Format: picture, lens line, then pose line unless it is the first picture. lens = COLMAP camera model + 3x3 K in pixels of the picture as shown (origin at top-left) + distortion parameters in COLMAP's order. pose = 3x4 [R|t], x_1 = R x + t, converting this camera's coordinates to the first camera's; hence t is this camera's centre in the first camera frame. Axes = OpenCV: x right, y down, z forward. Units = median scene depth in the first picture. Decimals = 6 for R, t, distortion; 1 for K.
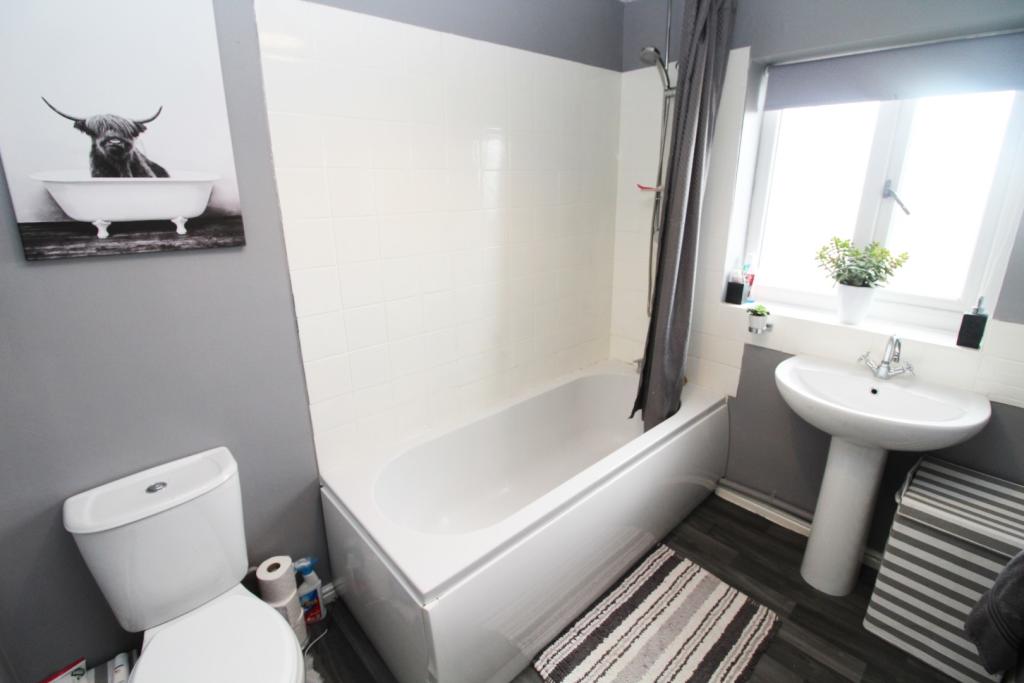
lens RADIAL K [[464.8, 0, 506.6], [0, 464.8, 325.2], [0, 0, 1]] dist [-0.030071, -0.000732]
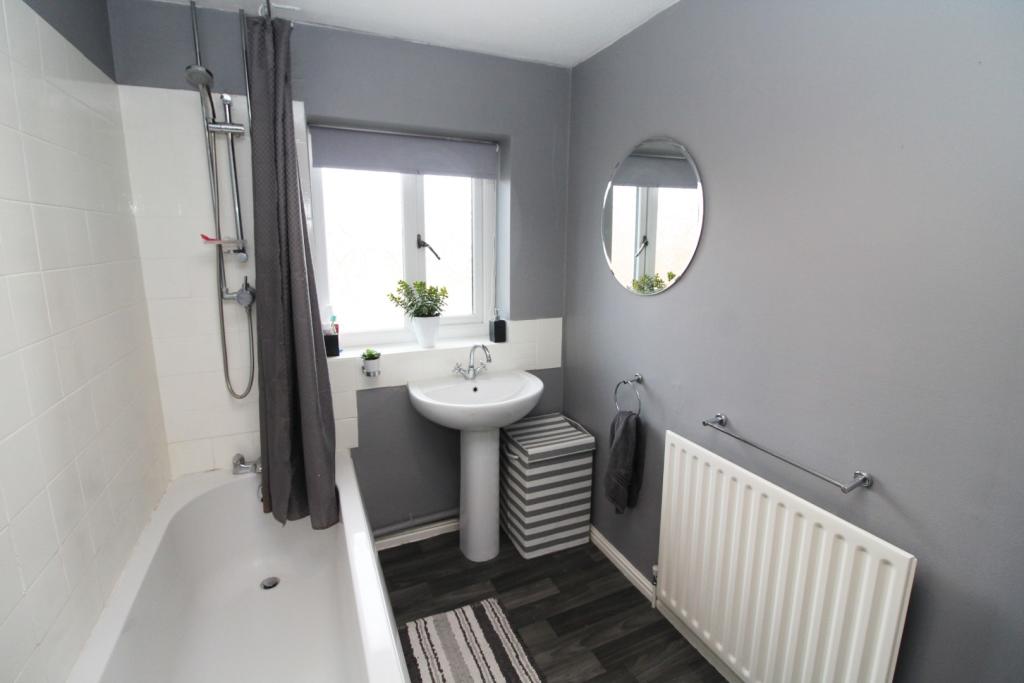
lens RADIAL K [[464.8, 0, 506.6], [0, 464.8, 325.2], [0, 0, 1]] dist [-0.030071, -0.000732]
pose [[0.305936, -0.149294, 0.940274, -0.368467], [0.271700, 0.960247, 0.064063, -0.088038], [-0.912460, 0.235873, 0.334337, 0.395185]]
